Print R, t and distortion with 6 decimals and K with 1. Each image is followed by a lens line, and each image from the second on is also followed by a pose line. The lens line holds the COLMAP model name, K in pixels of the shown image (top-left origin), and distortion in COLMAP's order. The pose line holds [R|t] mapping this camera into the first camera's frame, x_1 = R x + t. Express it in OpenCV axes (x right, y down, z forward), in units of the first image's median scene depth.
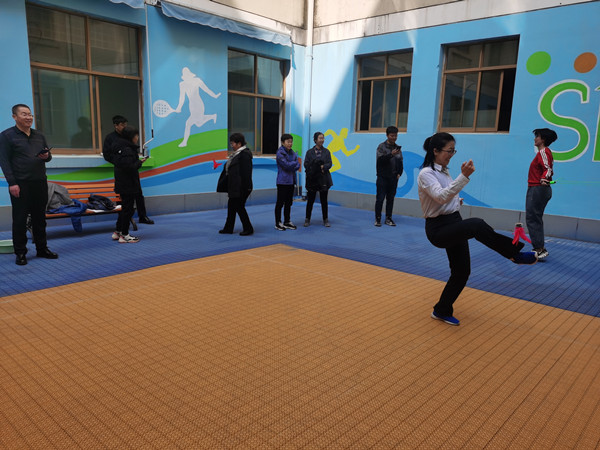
lens RADIAL K [[474.6, 0, 298.1], [0, 474.6, 224.8], [0, 0, 1]] dist [0.083058, -0.004246]
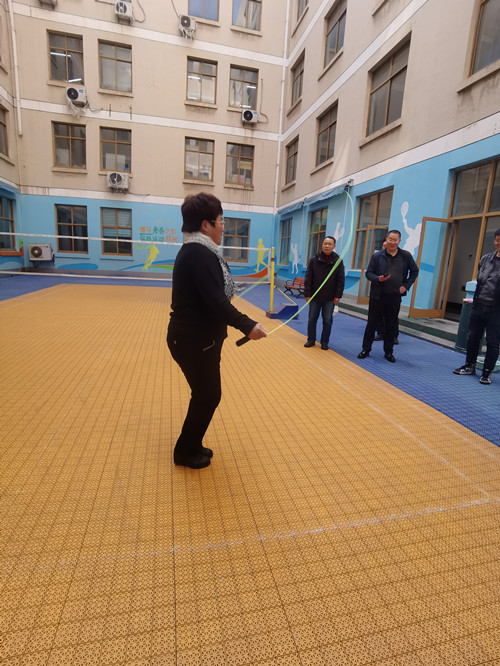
lens RADIAL K [[336.1, 0, 248.8], [0, 336.1, 334.6], [0, 0, 1]] dist [-0.053013, 0.014859]
pose [[-0.564911, 0.118534, -0.816594, 0.194363], [-0.212209, 0.935472, 0.282594, -0.071924], [0.797397, 0.332929, -0.503305, 0.576379]]
